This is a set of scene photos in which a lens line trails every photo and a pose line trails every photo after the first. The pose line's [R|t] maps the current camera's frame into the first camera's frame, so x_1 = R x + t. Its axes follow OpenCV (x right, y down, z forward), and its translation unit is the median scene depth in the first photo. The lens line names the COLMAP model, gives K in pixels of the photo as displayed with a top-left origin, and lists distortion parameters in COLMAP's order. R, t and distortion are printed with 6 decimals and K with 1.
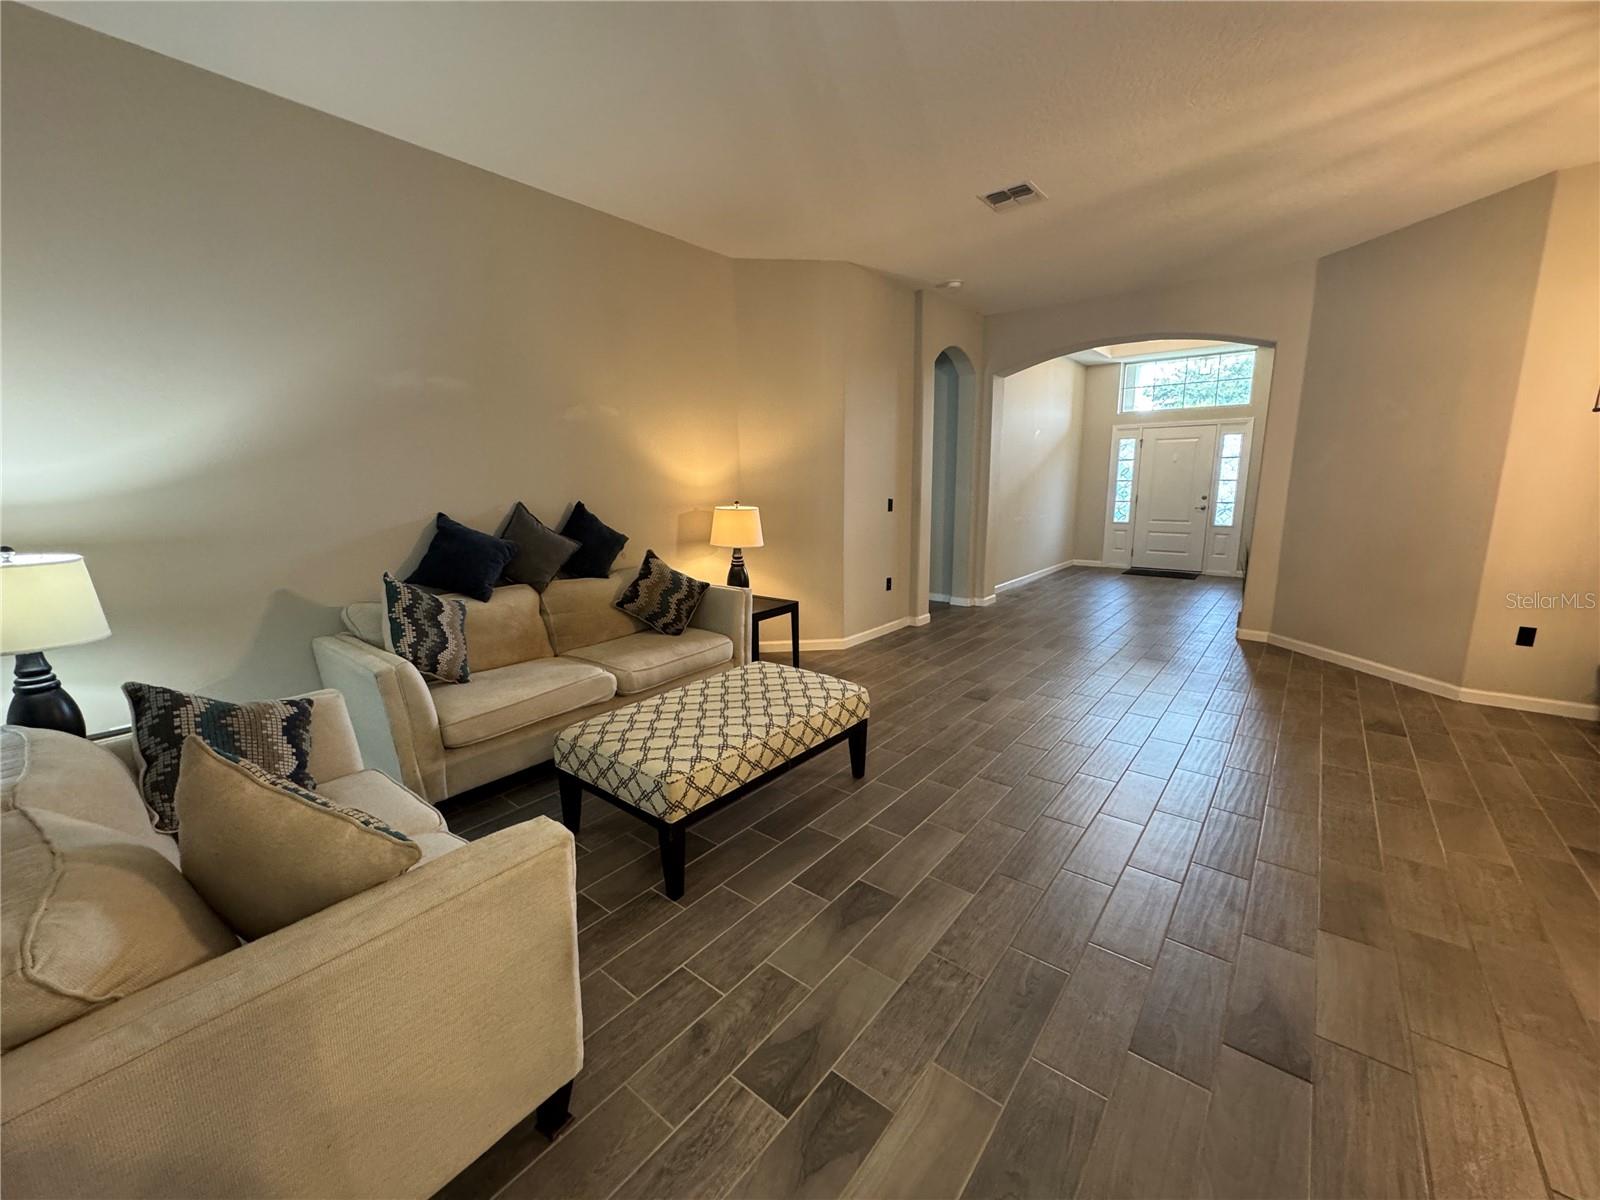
lens RADIAL K [[644.4, 0, 800.9], [0, 644.4, 597.6], [0, 0, 1]] dist [-0.000687, -0.000019]
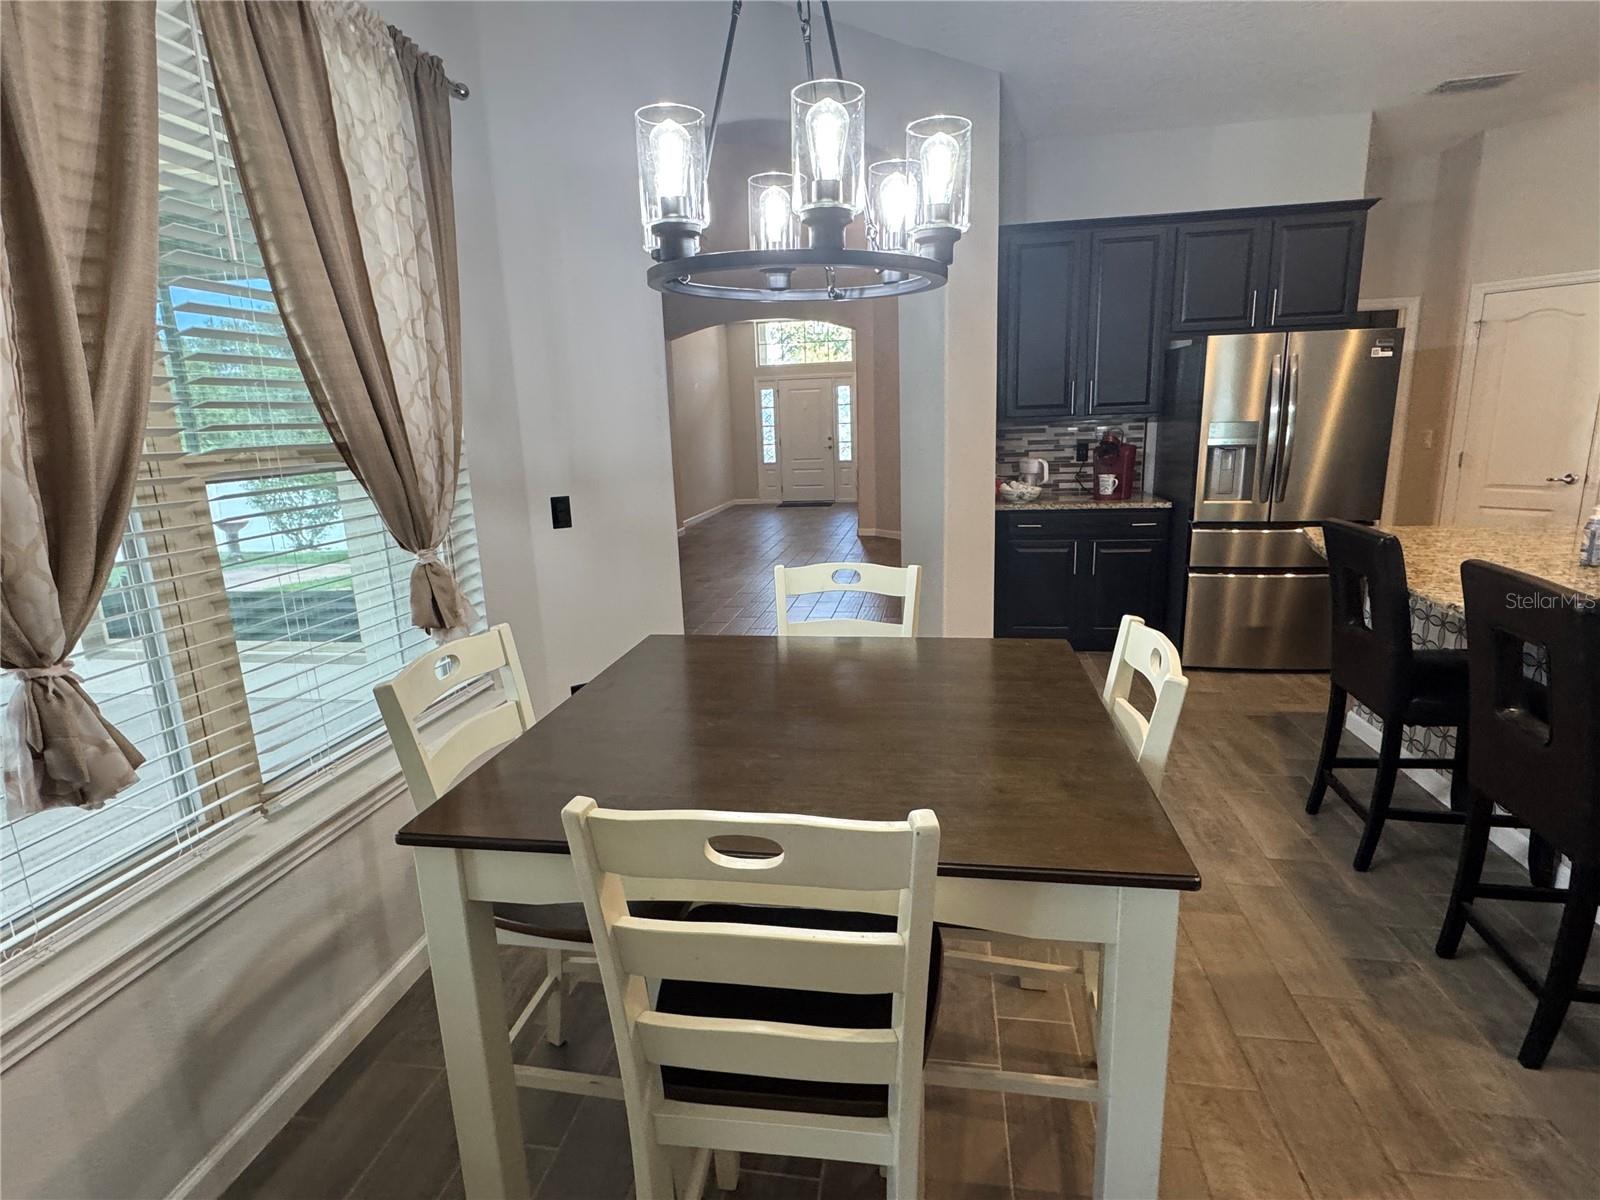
lens RADIAL K [[833.3, 0, 802.7], [0, 833.3, 599.3], [0, 0, 1]] dist [-0.003640, -0.000191]
pose [[0.871066, -0.123427, 0.475405, -0.192707], [0.115469, 0.992243, 0.046041, 0.064818], [-0.477401, 0.014789, 0.878561, -0.335443]]
